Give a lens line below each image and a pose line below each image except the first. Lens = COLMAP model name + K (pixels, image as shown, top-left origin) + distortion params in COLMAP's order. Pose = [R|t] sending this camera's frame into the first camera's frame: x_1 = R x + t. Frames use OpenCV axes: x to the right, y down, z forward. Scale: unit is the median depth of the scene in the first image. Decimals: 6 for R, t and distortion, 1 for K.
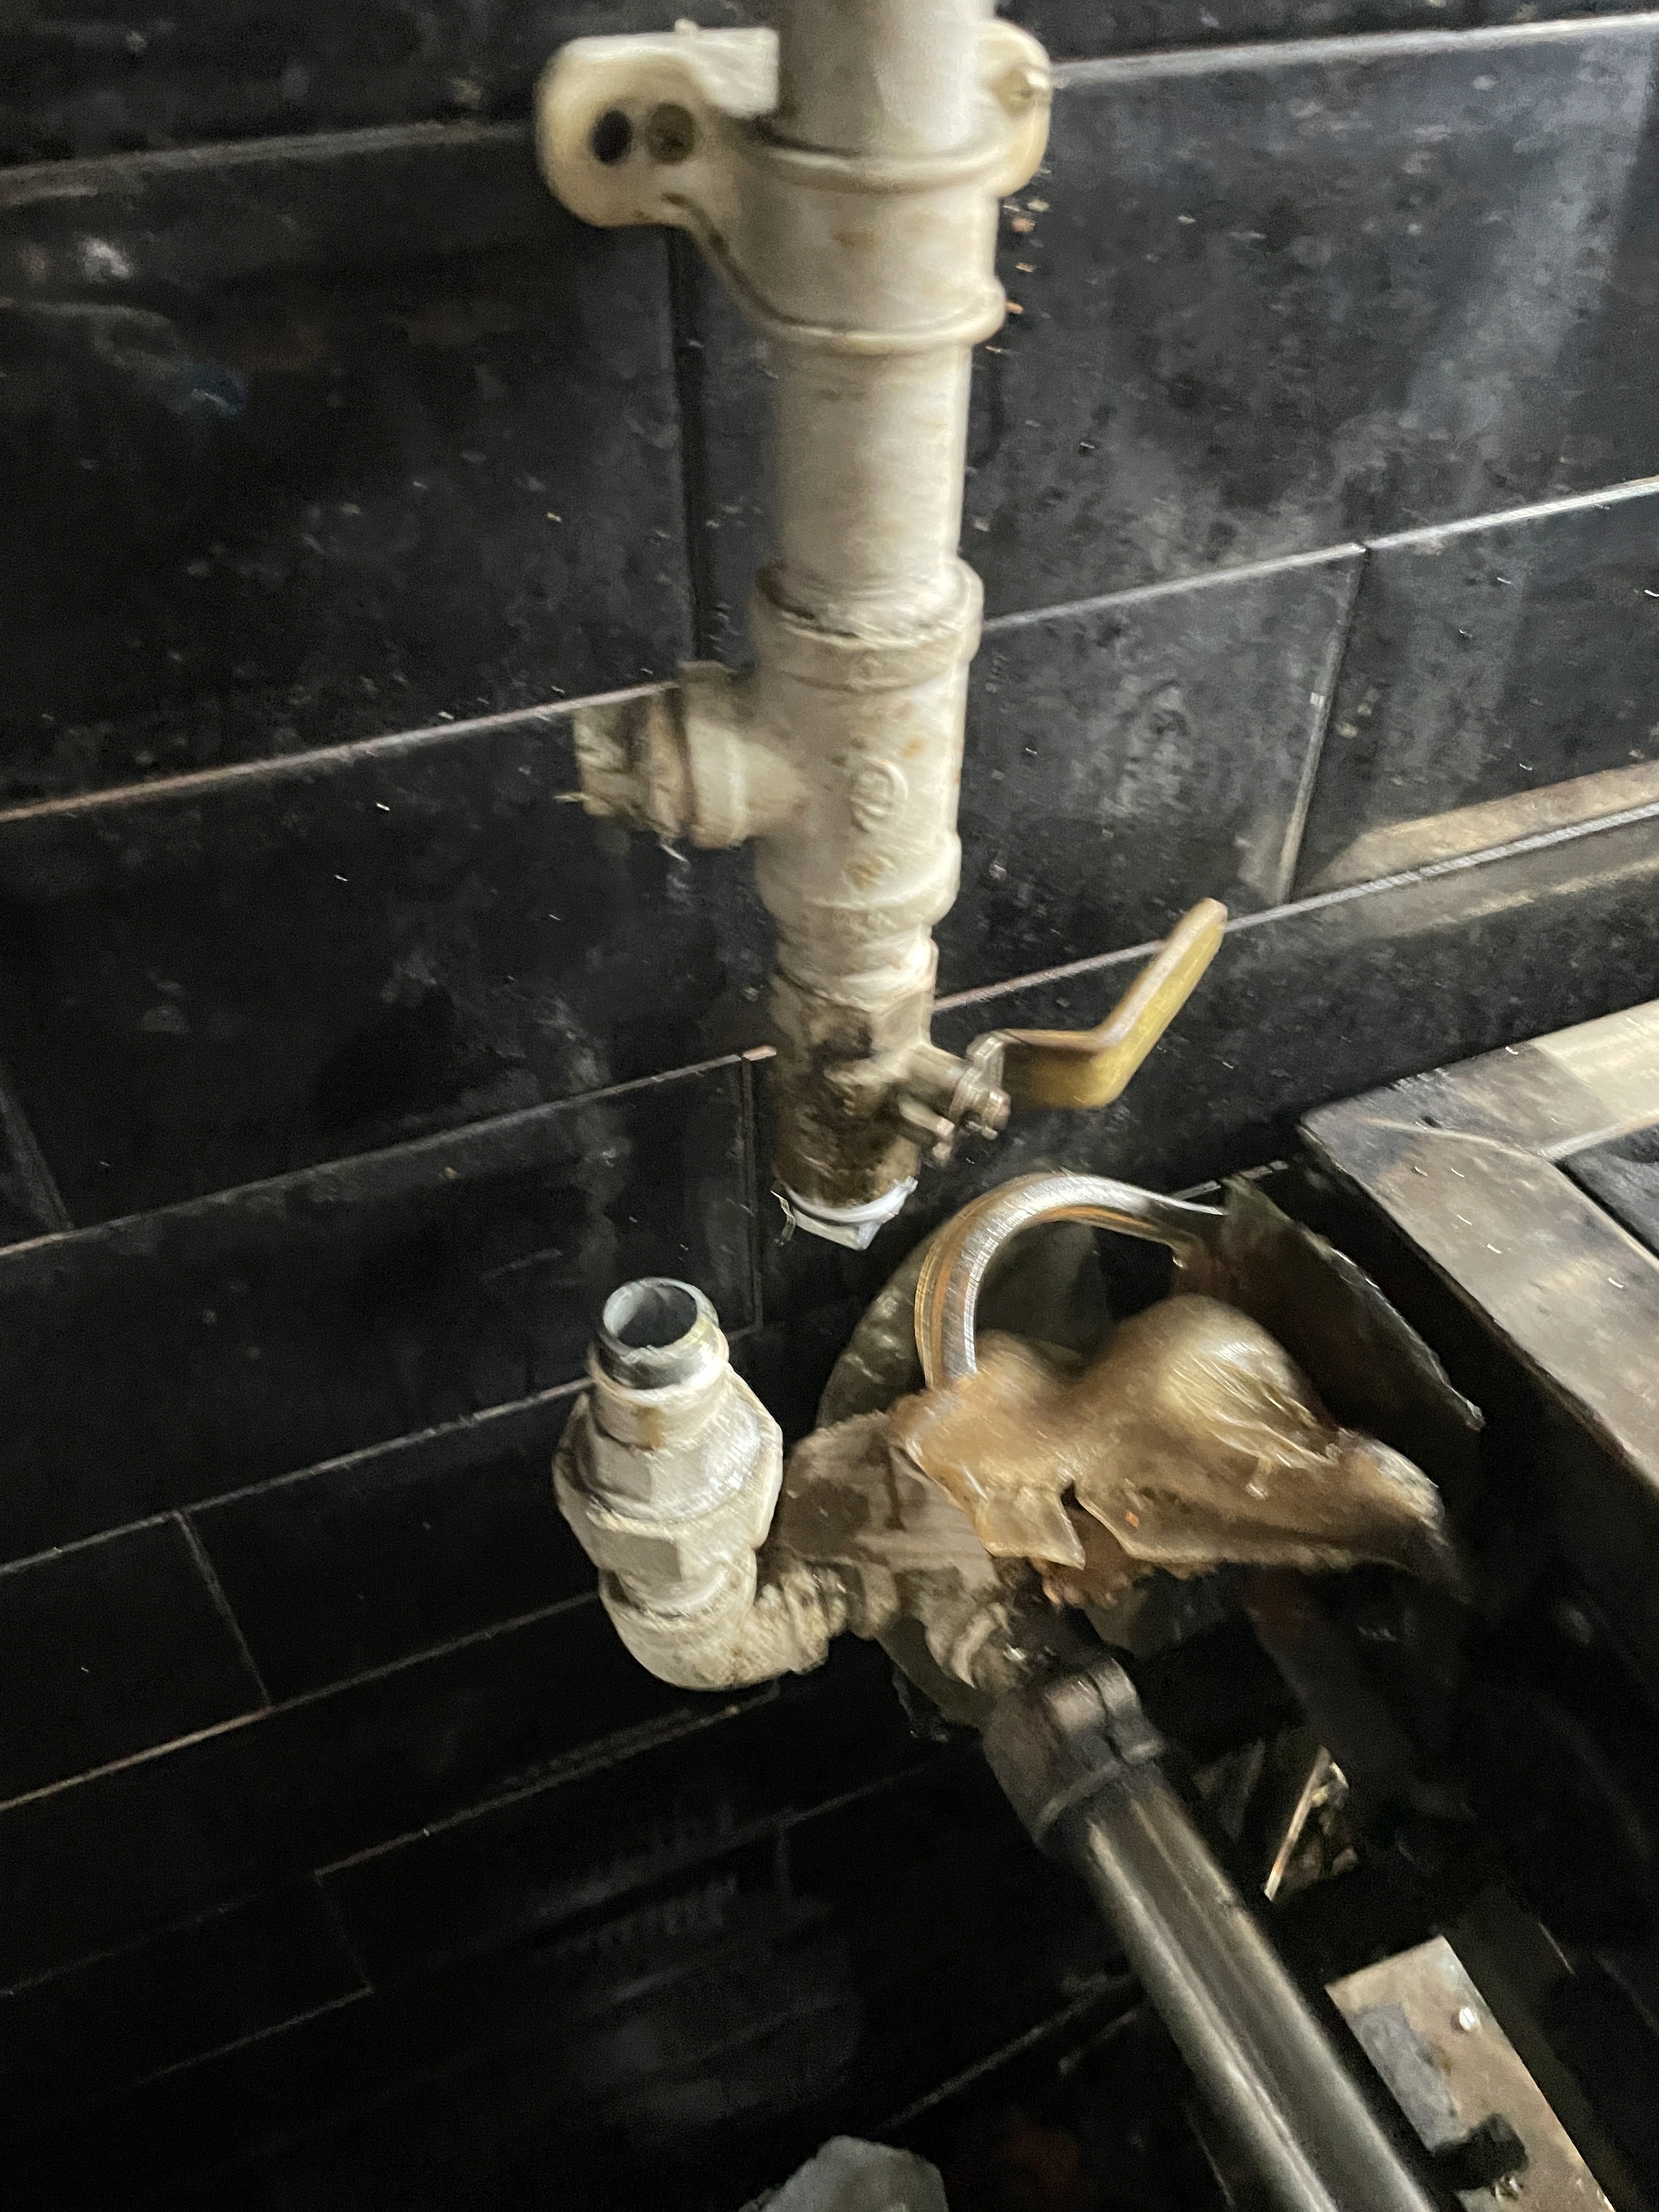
lens RADIAL K [[1737.4, 0, 819.5], [0, 1737.4, 1105.8], [0, 0, 1]] dist [0.052674, -0.052802]
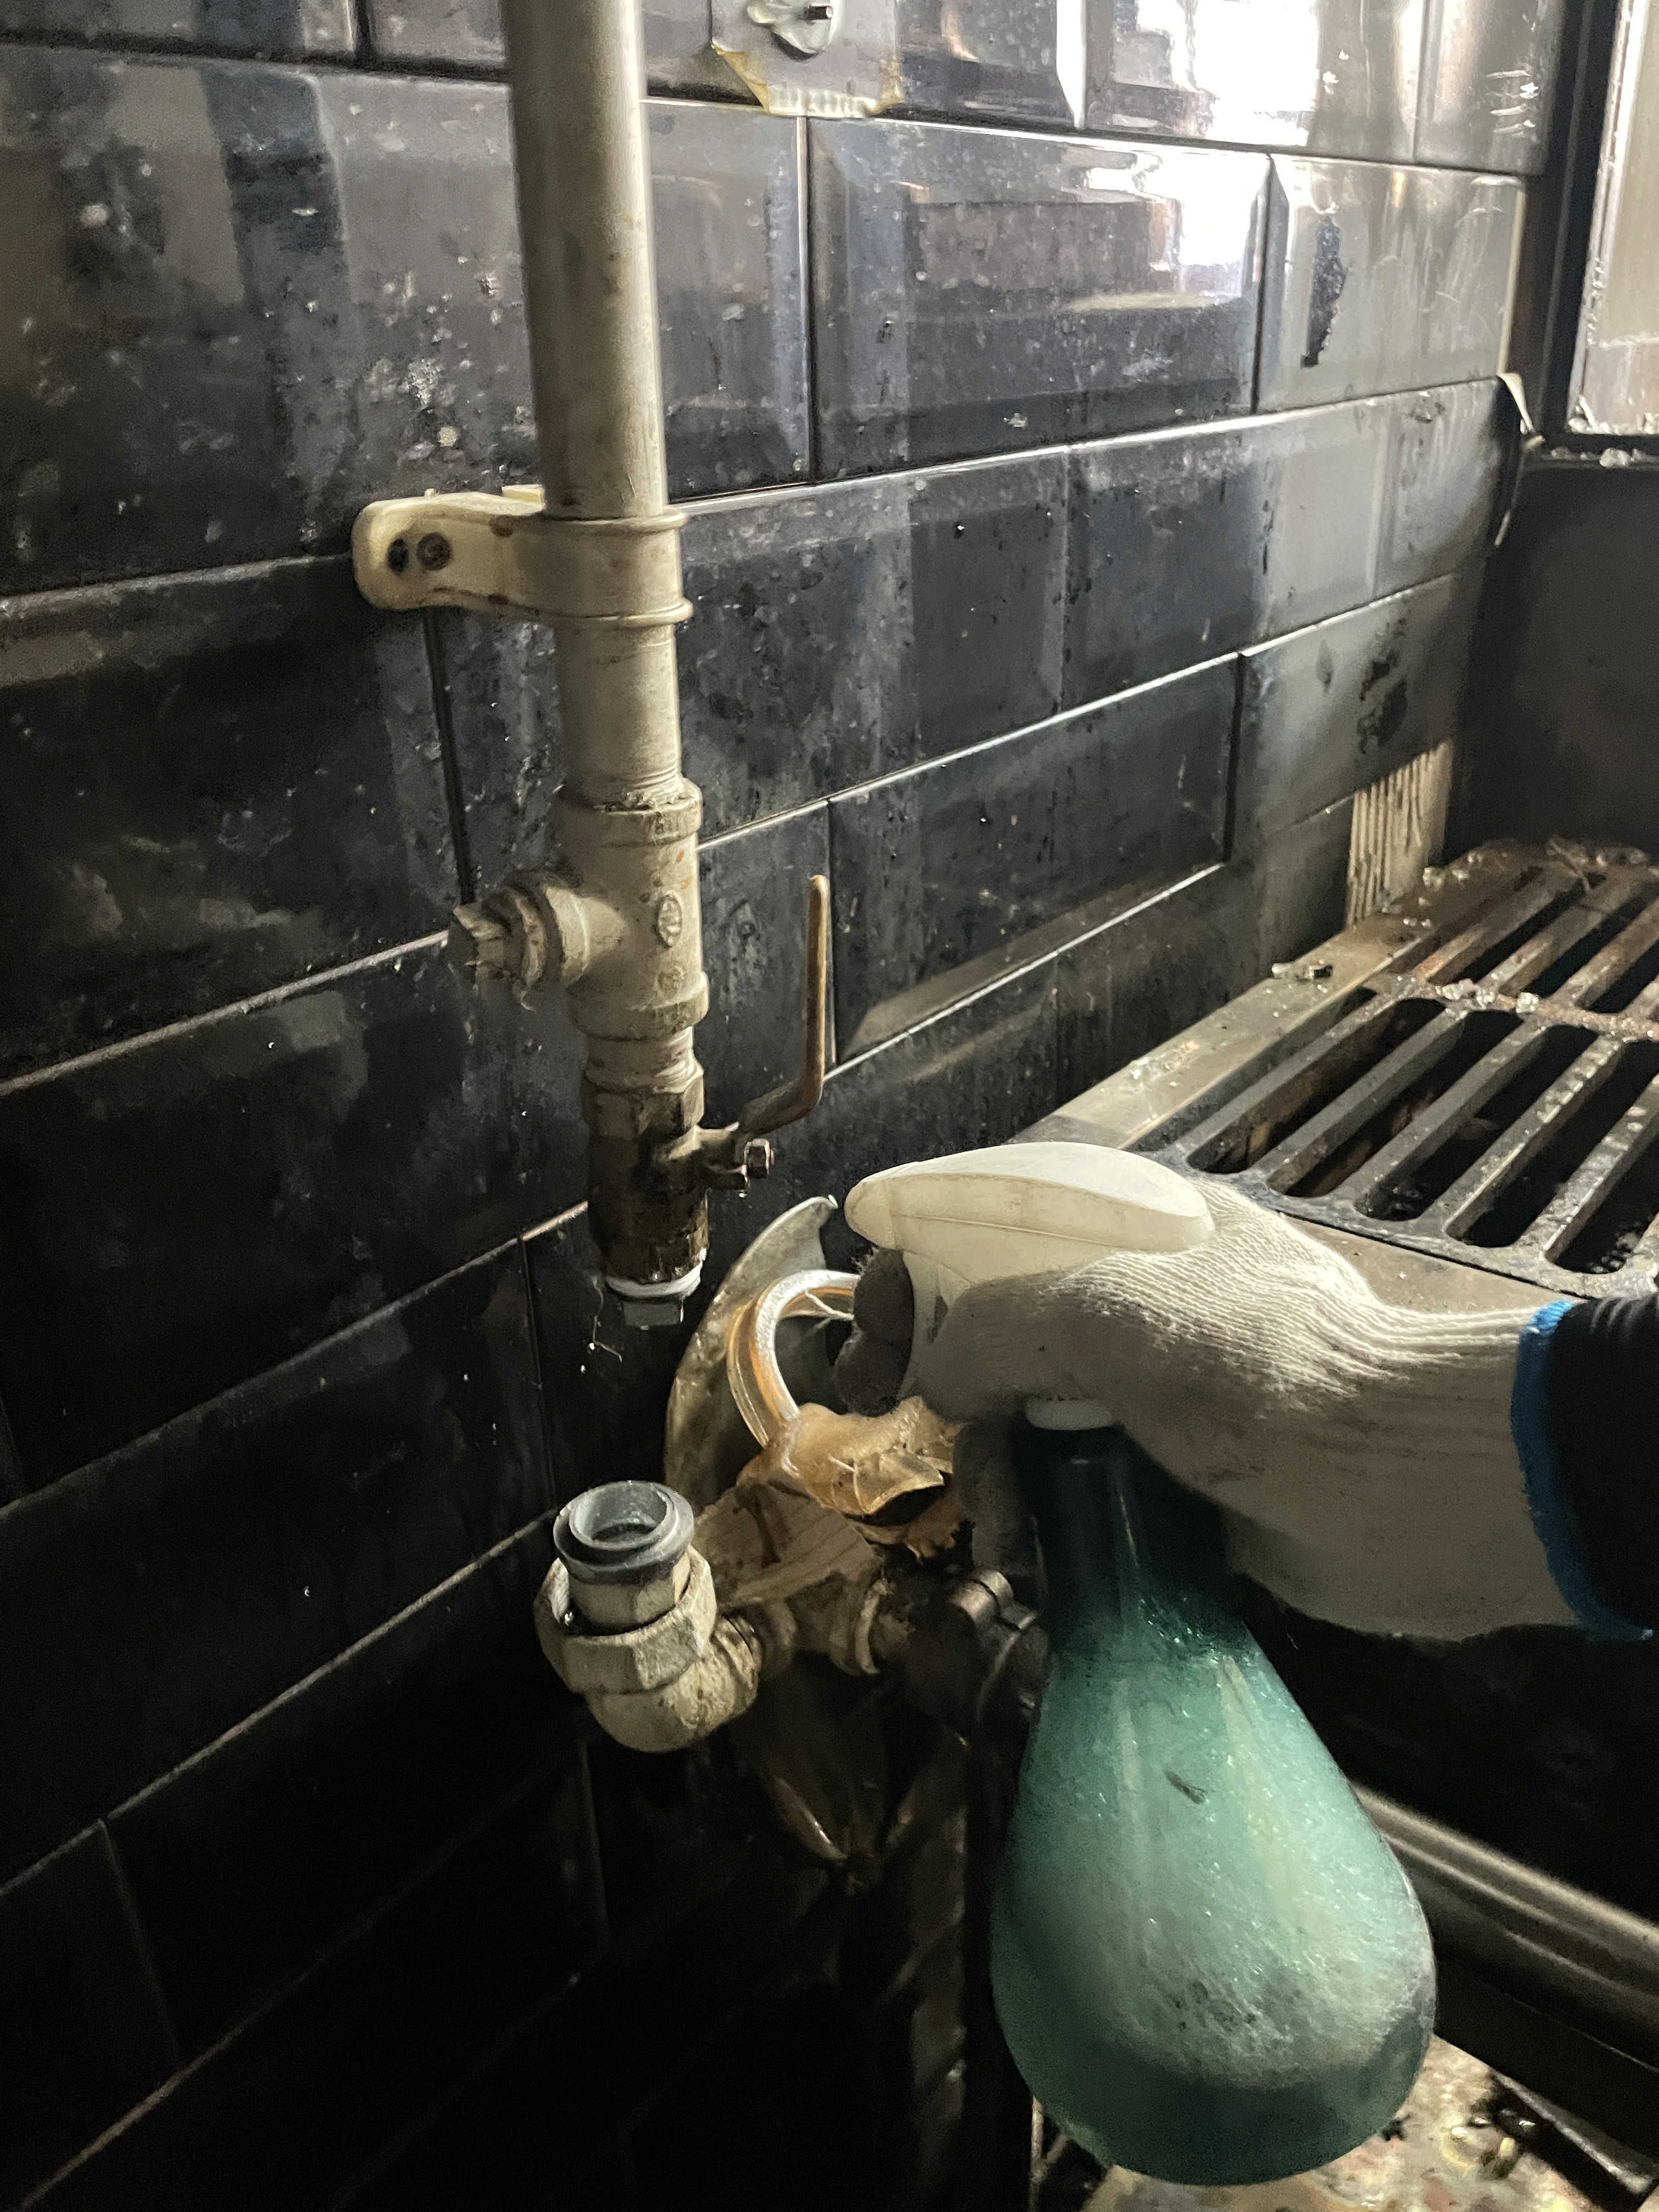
lens RADIAL K [[1737.4, 0, 829.3], [0, 1737.4, 1117.5], [0, 0, 1]] dist [0.052674, -0.052802]
pose [[0.878628, -0.226109, 0.420581, -0.427756], [0.341937, 0.912722, -0.223645, 0.298238], [-0.333305, 0.340313, 0.879258, -0.253969]]
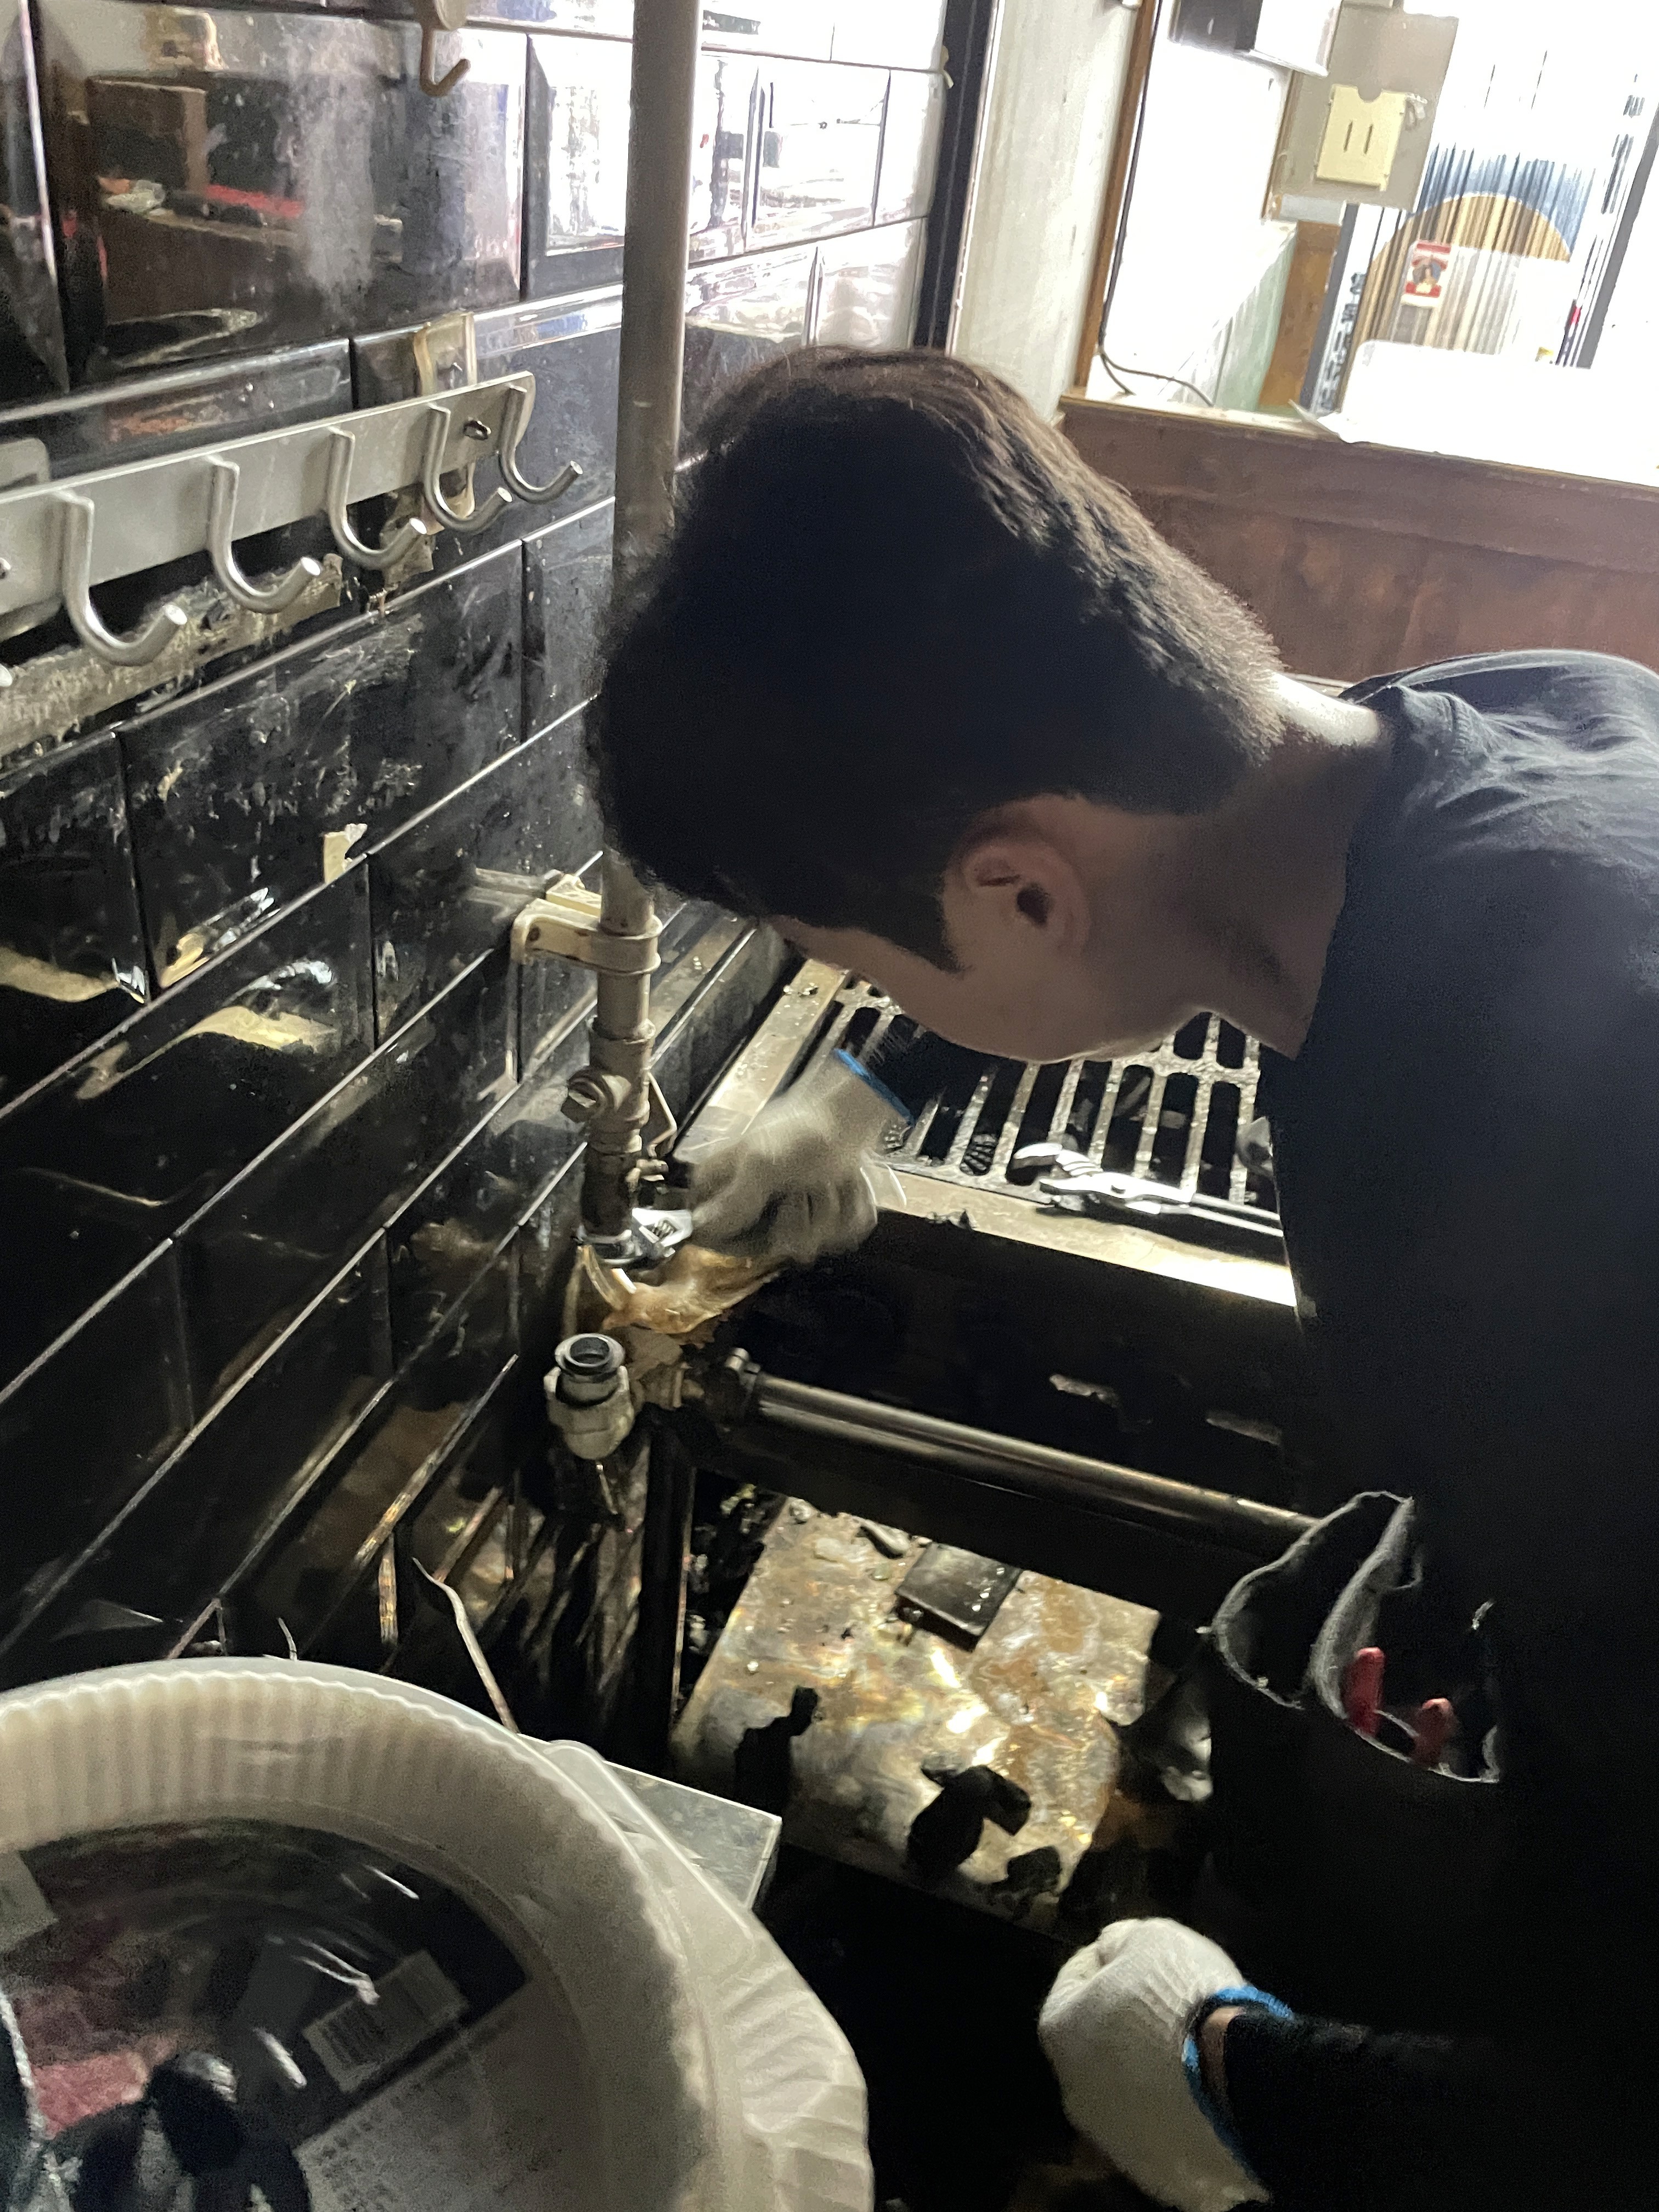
lens RADIAL K [[1737.4, 0, 828.7], [0, 1737.4, 1110.6], [0, 0, 1]] dist [0.052674, -0.052802]
pose [[0.618505, -0.364029, 0.696373, -1.733158], [0.454918, 0.888482, 0.060406, -0.145508], [-0.640704, 0.279431, 0.715134, -1.354600]]
